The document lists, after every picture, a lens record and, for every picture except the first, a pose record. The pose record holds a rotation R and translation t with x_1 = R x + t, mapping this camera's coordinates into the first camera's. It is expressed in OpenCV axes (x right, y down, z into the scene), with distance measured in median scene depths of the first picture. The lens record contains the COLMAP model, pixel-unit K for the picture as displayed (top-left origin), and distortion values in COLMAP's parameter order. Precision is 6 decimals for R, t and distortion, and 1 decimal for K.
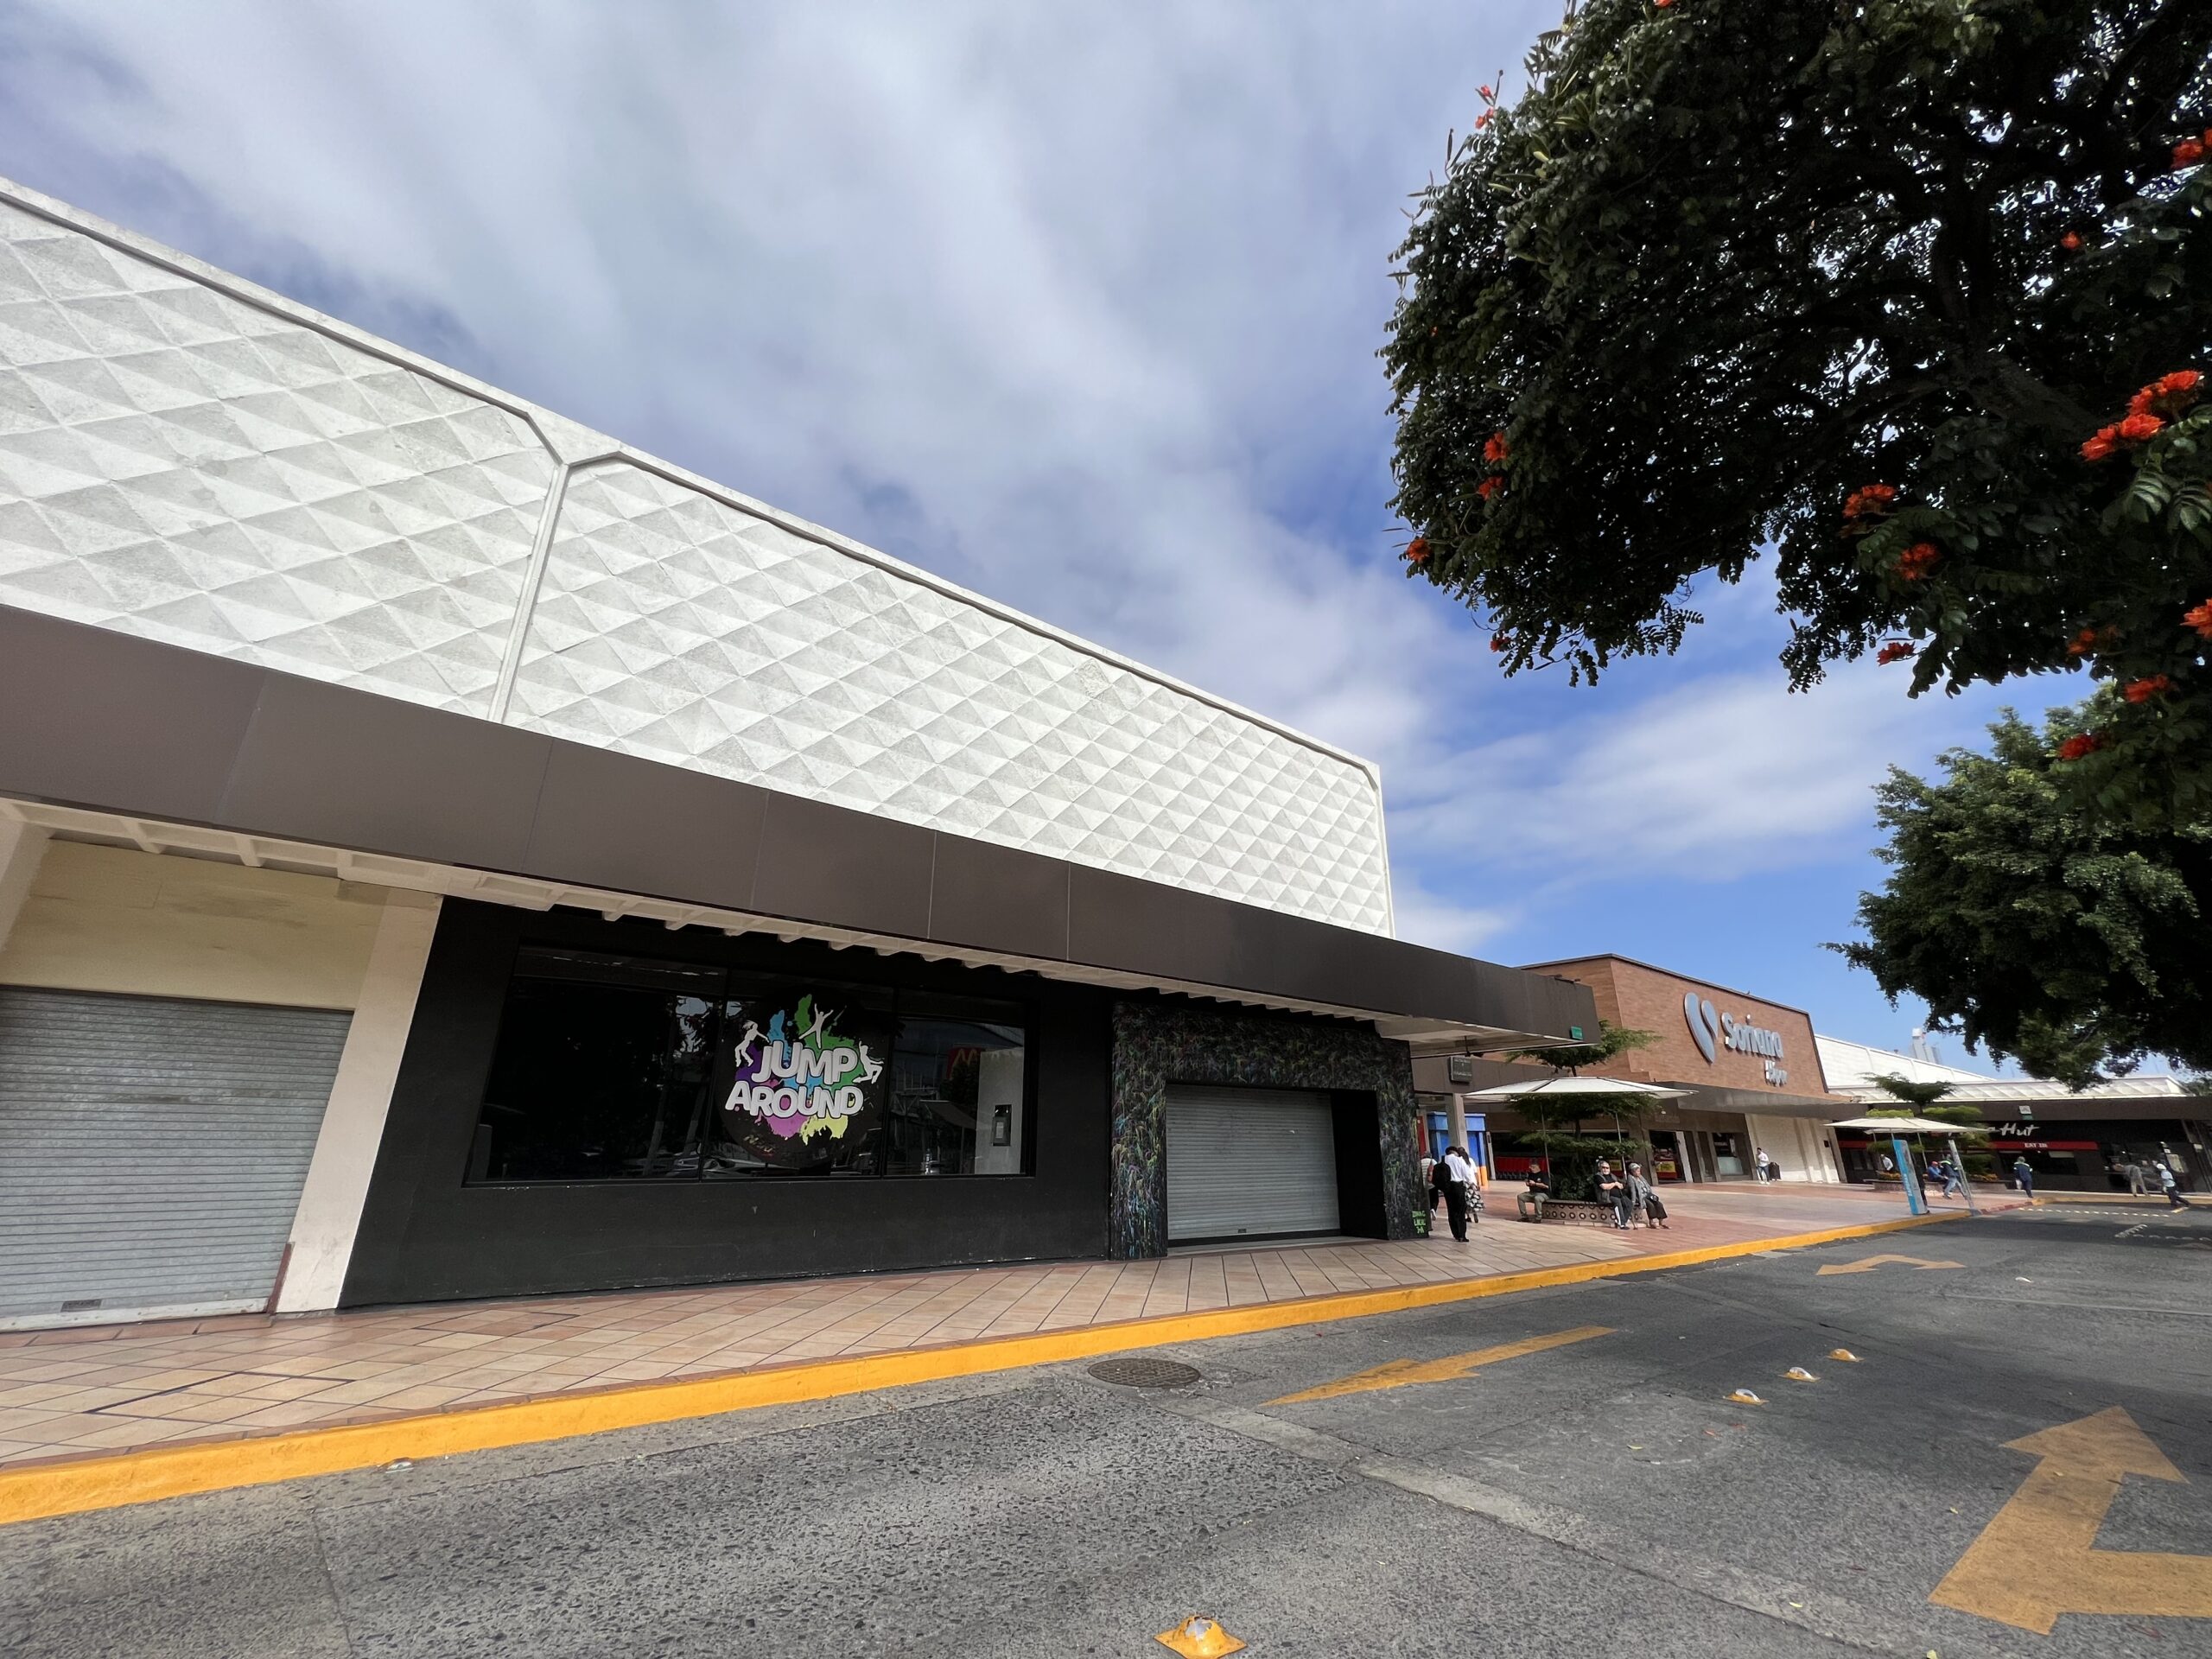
lens RADIAL K [[879.1, 0, 1107.9], [0, 879.1, 831.9], [0, 0, 1]] dist [-0.002063, 0.000398]
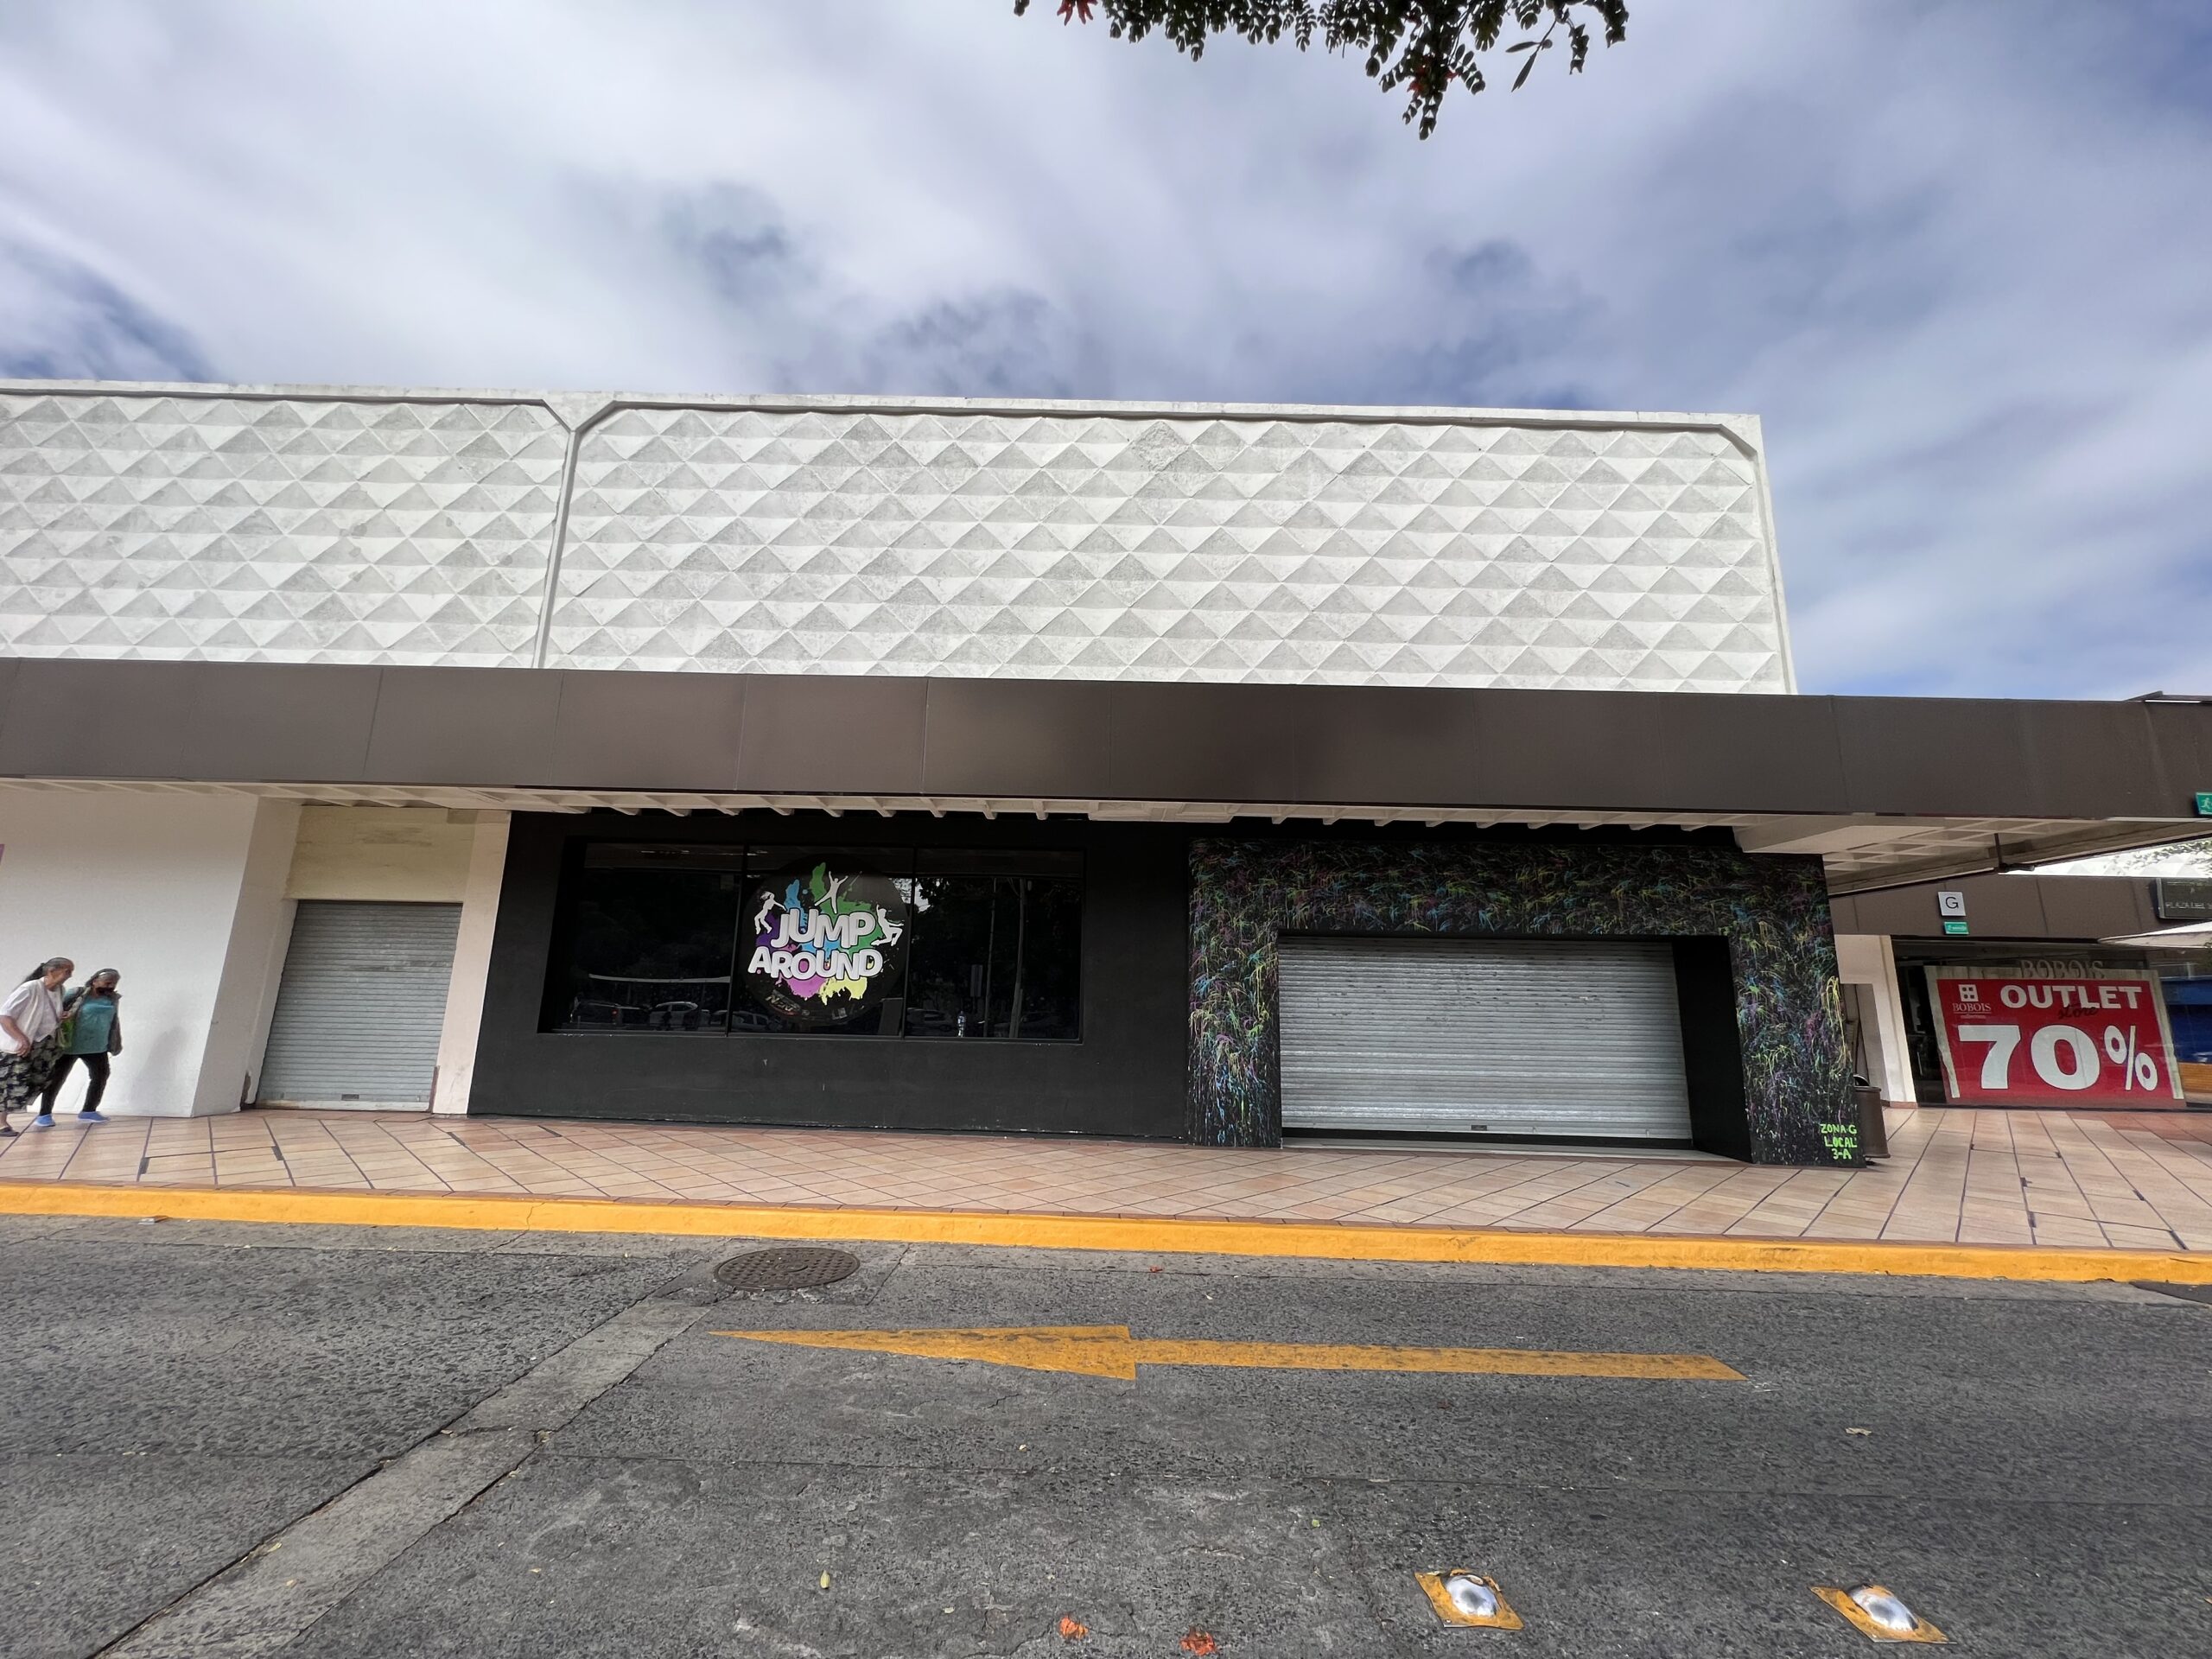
lens RADIAL K [[879.1, 0, 1097.8], [0, 879.1, 832.1], [0, 0, 1]] dist [-0.002063, 0.000398]
pose [[0.785452, -0.115693, -0.608014, 0.481866], [0.193823, 0.978939, 0.064114, 0.132534], [0.587791, -0.168205, 0.791334, 0.351195]]
